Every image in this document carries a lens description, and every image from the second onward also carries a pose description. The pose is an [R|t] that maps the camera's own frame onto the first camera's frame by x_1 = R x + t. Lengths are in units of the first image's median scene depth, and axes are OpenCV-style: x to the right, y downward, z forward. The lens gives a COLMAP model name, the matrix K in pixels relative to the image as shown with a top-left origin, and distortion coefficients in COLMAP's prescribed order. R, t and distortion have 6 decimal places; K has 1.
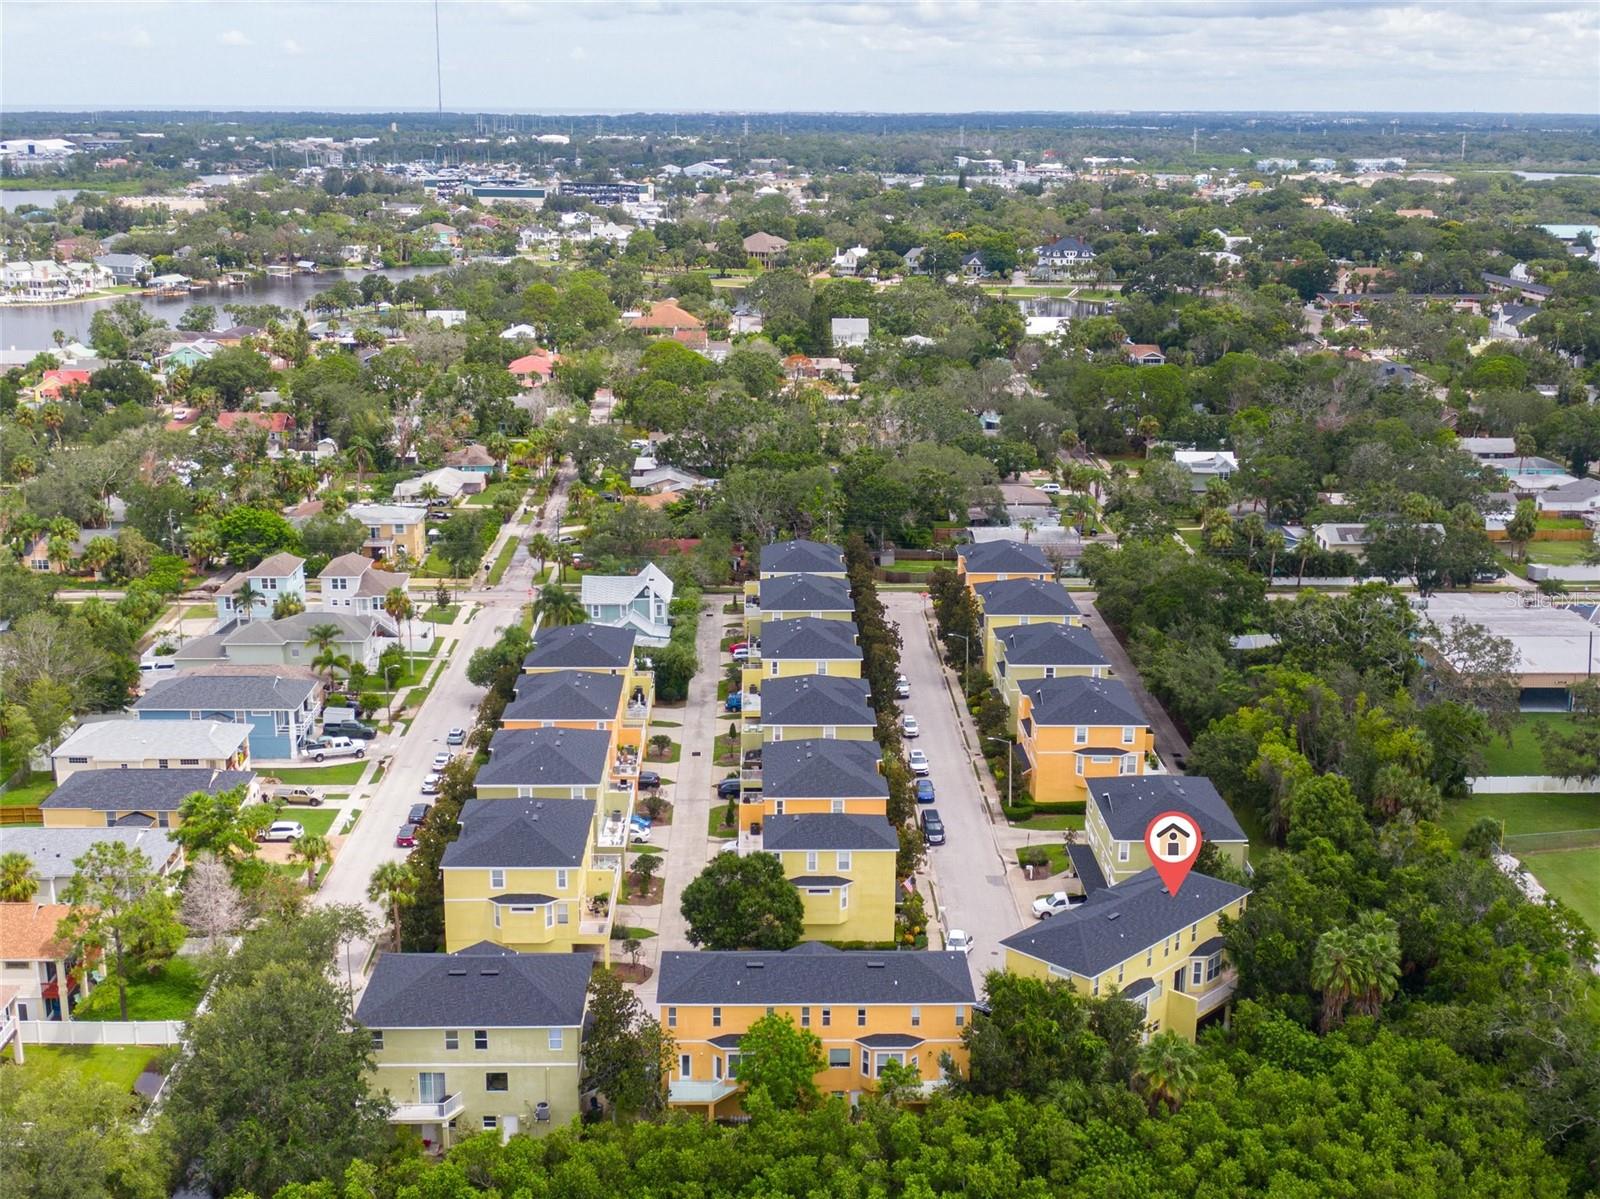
lens RADIAL K [[1931.4, 0, 800.0], [0, 1931.4, 602.8], [0, 0, 1]] dist [-0.005872, 0.000000]
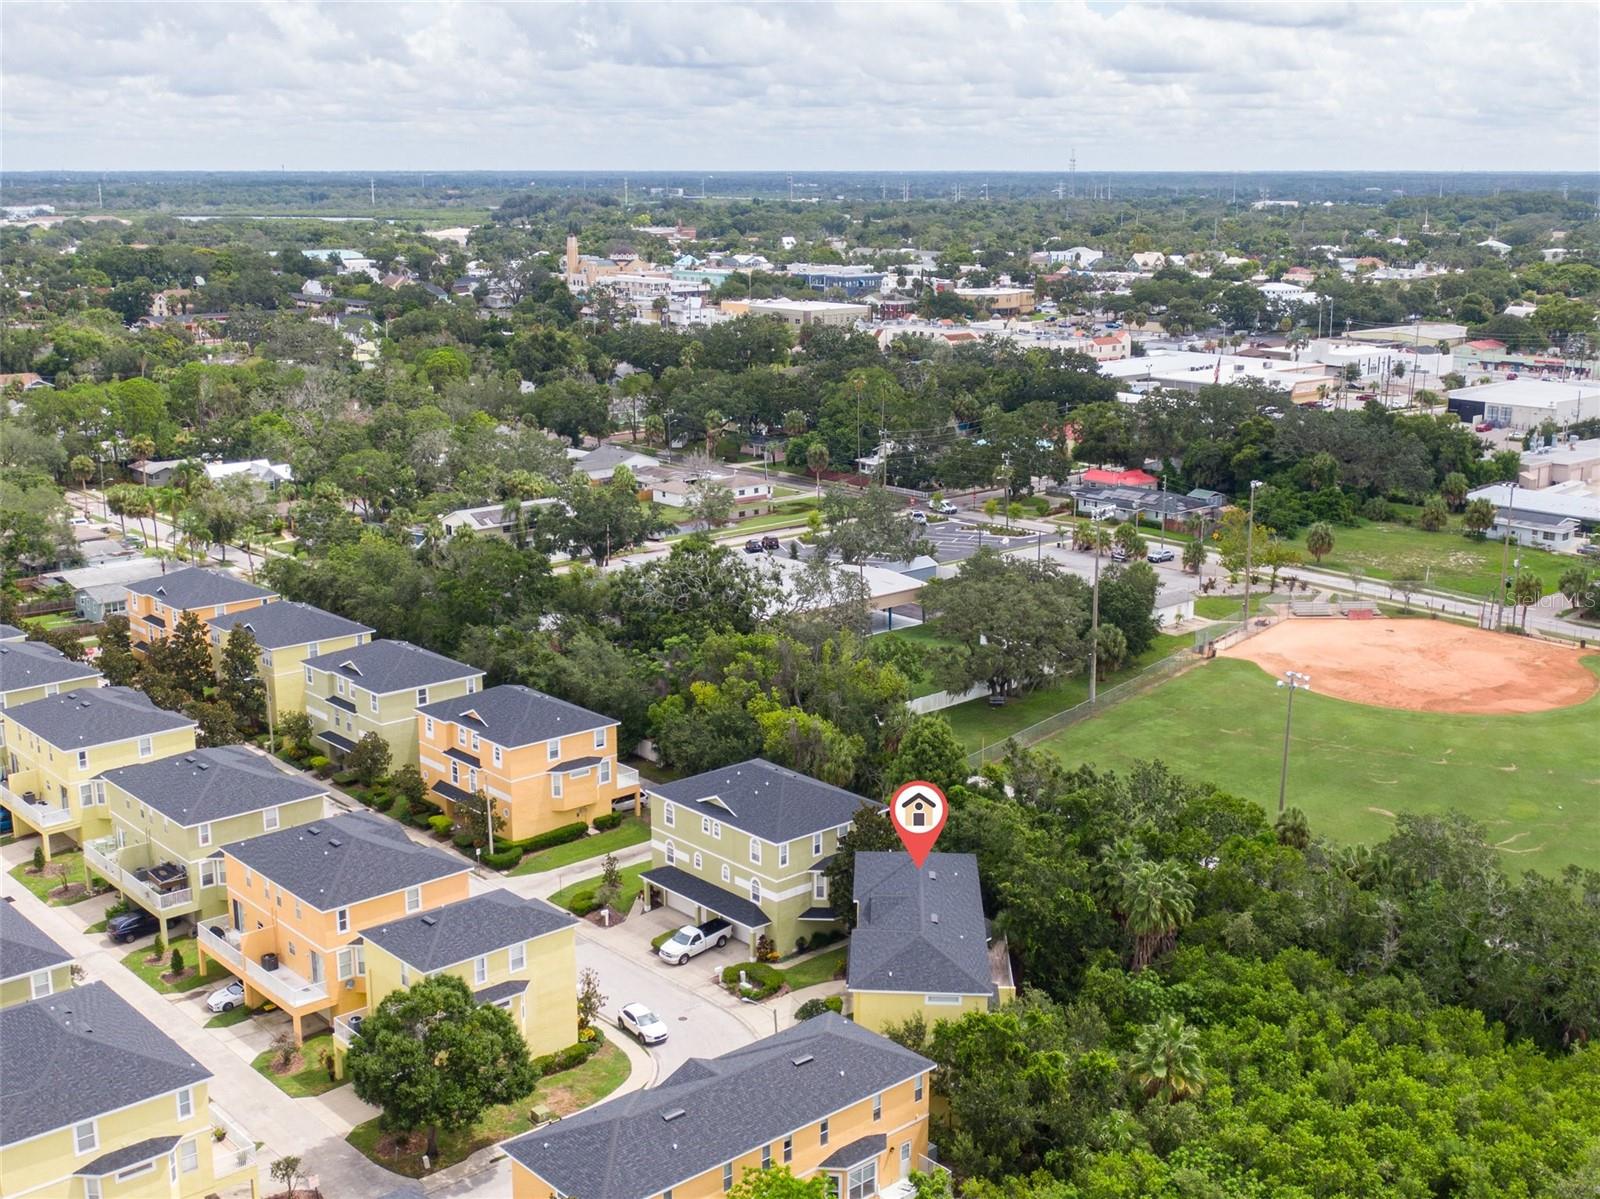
lens RADIAL K [[1809.5, 0, 799.5], [0, 1809.5, 594.3], [0, 0, 1]] dist [-0.025119, 0.000000]
pose [[0.746304, -0.149692, 0.648554, -0.272953], [0.164165, 0.985678, 0.038594, -0.010823], [-0.645043, 0.077667, 0.760189, 0.327704]]
